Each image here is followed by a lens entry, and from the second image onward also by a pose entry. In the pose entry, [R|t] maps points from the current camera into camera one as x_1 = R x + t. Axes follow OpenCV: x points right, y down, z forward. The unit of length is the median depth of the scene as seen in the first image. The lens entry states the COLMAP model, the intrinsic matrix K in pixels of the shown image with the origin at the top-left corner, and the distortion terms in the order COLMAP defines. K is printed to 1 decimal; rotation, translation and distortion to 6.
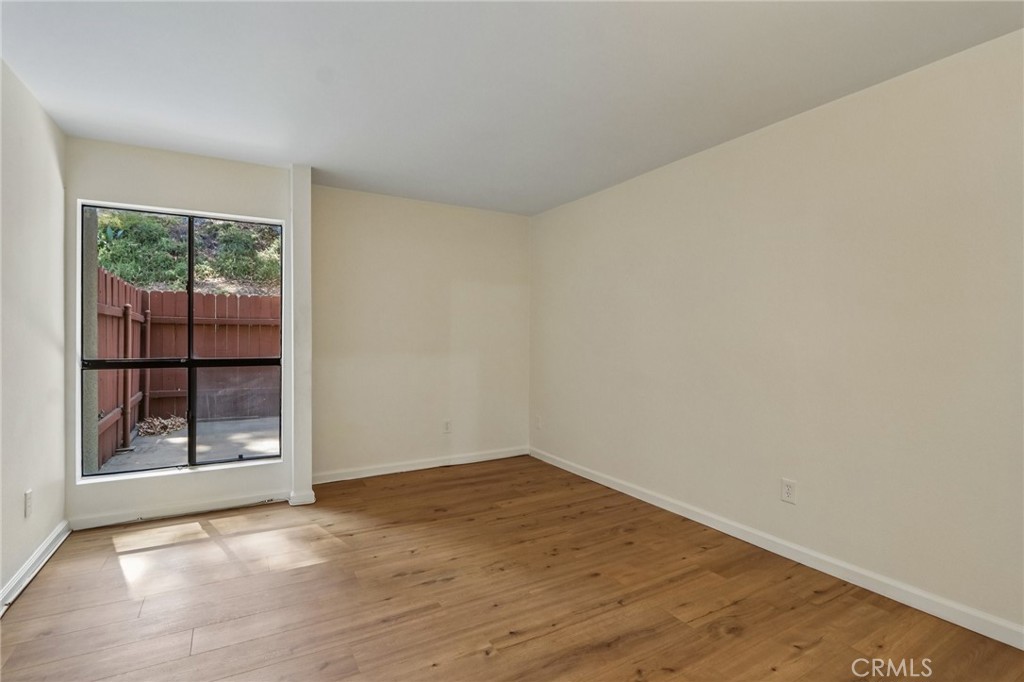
lens RADIAL K [[481.1, 0, 490.8], [0, 481.1, 336.4], [0, 0, 1]] dist [-0.013246, 0.000905]
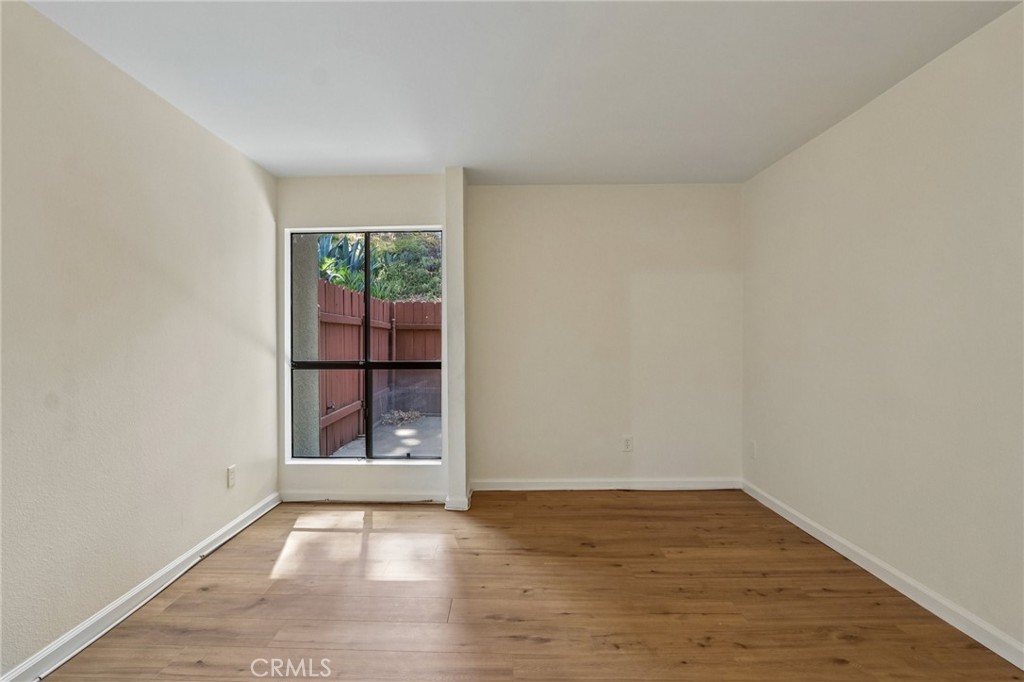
lens RADIAL K [[481.1, 0, 490.8], [0, 481.1, 336.4], [0, 0, 1]] dist [-0.013246, 0.000905]
pose [[0.863683, -0.011500, -0.503905, 0.193908], [0.009052, 0.999932, -0.007305, -0.000023], [0.503954, 0.001748, 0.863728, 0.202004]]
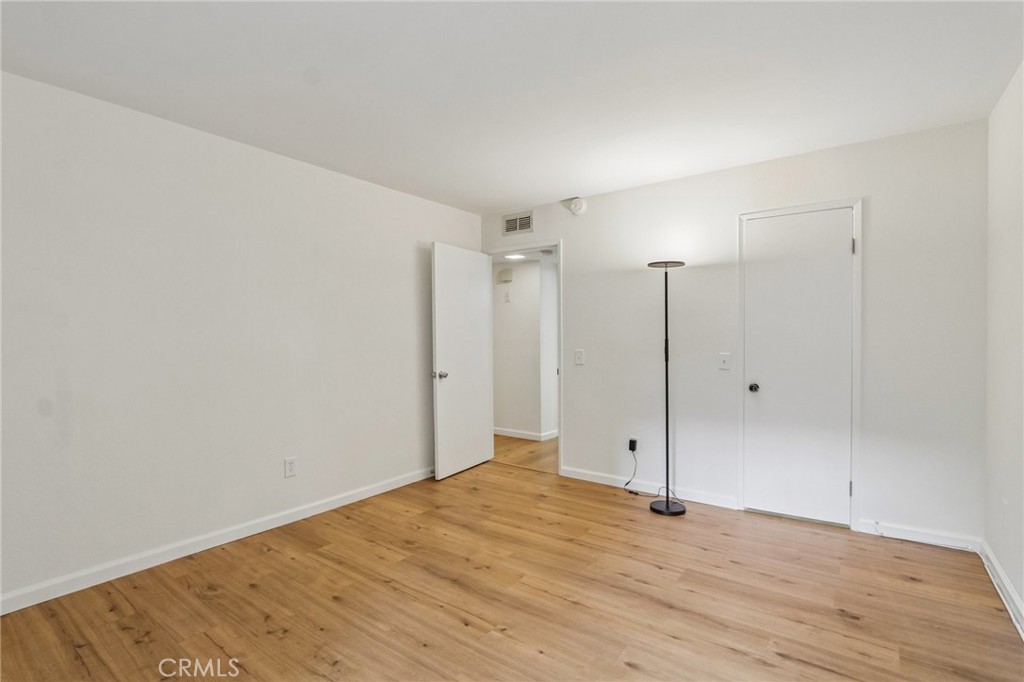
lens RADIAL K [[486.3, 0, 489.3], [0, 486.3, 348.3], [0, 0, 1]] dist [-0.019634, 0.004591]
pose [[-0.399115, -0.021760, 0.916643, -0.594890], [0.004238, 0.999664, 0.025576, -0.006726], [-0.916891, 0.014092, -0.398889, 0.874387]]
